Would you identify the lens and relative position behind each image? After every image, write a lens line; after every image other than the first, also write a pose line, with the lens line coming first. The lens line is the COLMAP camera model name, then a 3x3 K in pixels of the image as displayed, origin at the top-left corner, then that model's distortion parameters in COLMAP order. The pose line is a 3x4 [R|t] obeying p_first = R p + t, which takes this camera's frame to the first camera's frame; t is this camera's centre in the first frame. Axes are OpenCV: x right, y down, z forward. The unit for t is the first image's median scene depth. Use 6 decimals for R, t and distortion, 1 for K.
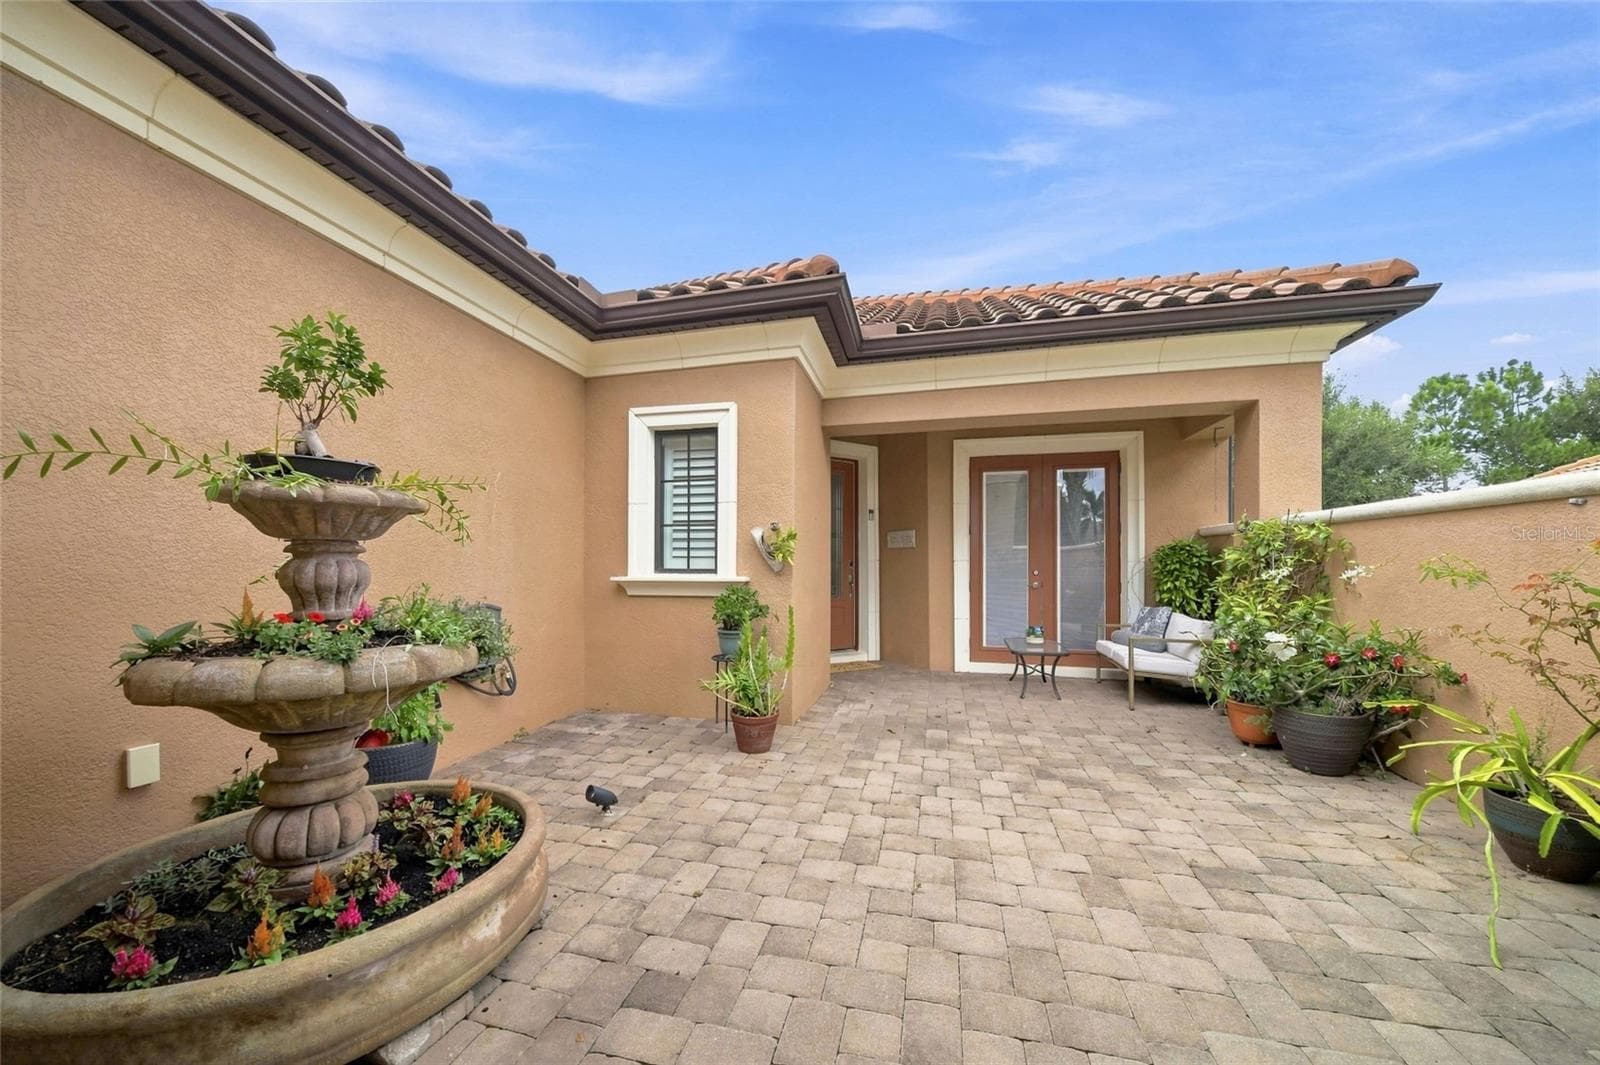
lens RADIAL K [[636.7, 0, 772.6], [0, 636.7, 558.2], [0, 0, 1]] dist [-0.001573, -0.000182]
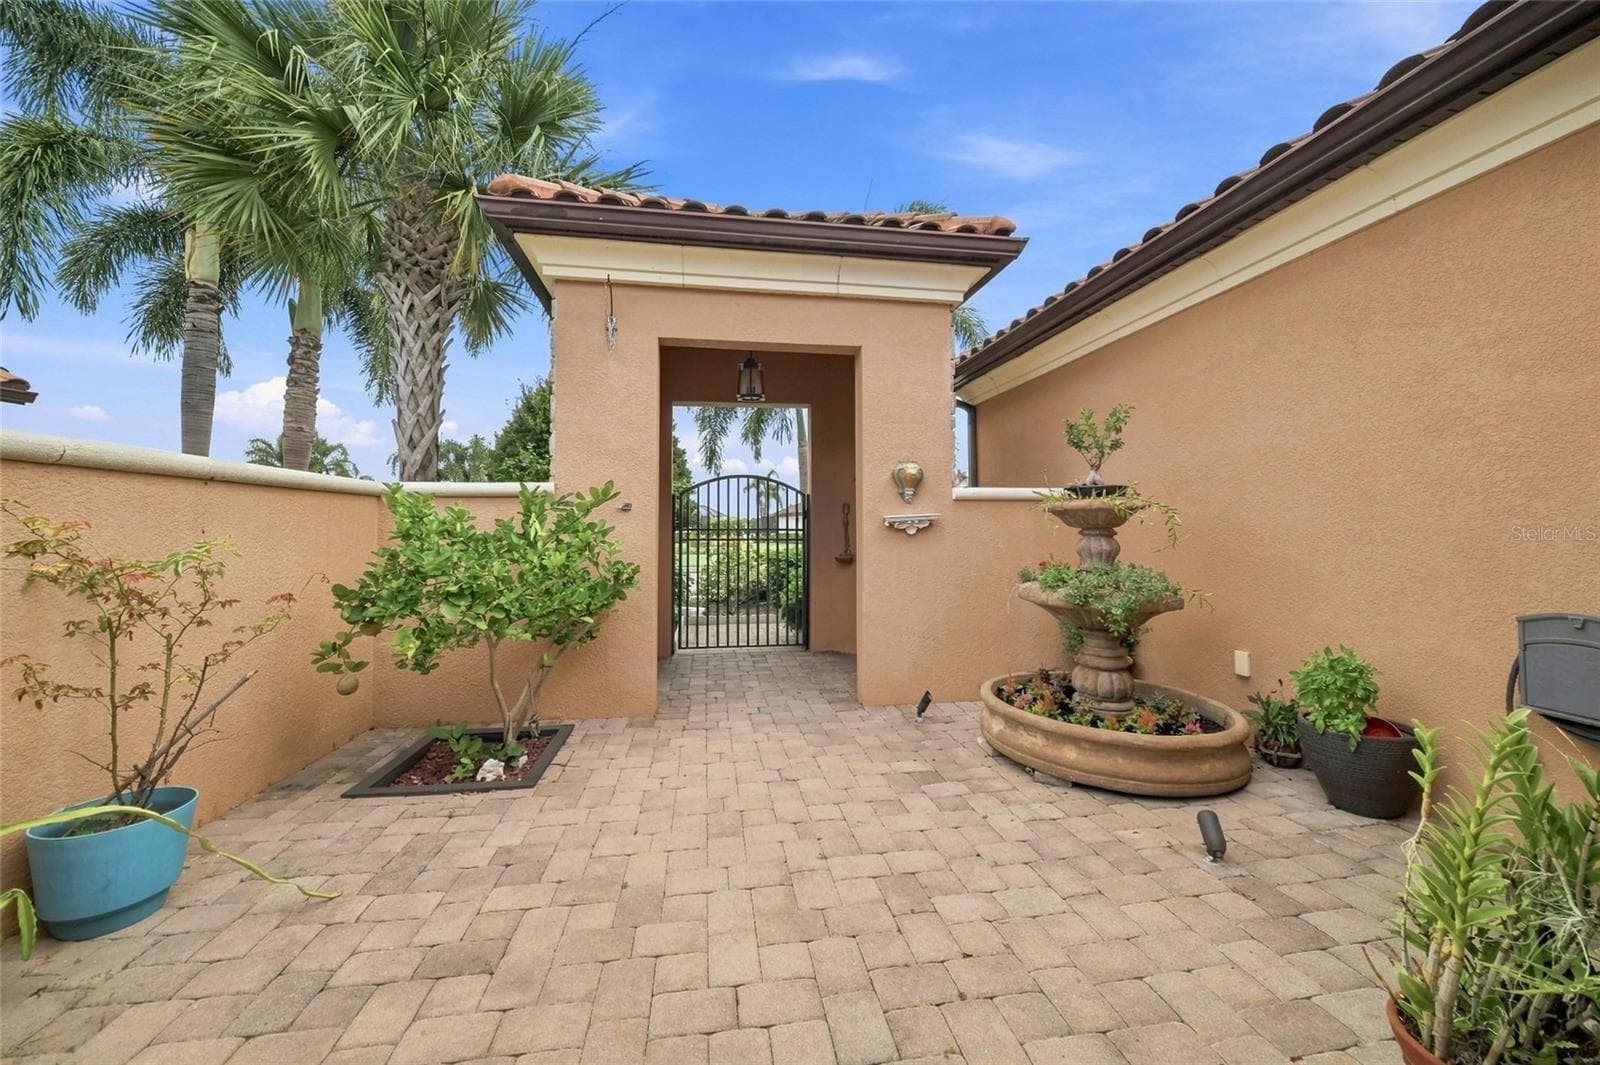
lens RADIAL K [[565.8, 0, 805.4], [0, 565.8, 535.7], [0, 0, 1]] dist [-0.006754, -0.000127]
pose [[-0.910904, 0.001949, -0.412614, 0.983246], [0.002476, 0.999997, -0.000744, -0.011082], [0.412611, -0.001699, -0.910906, 2.850542]]
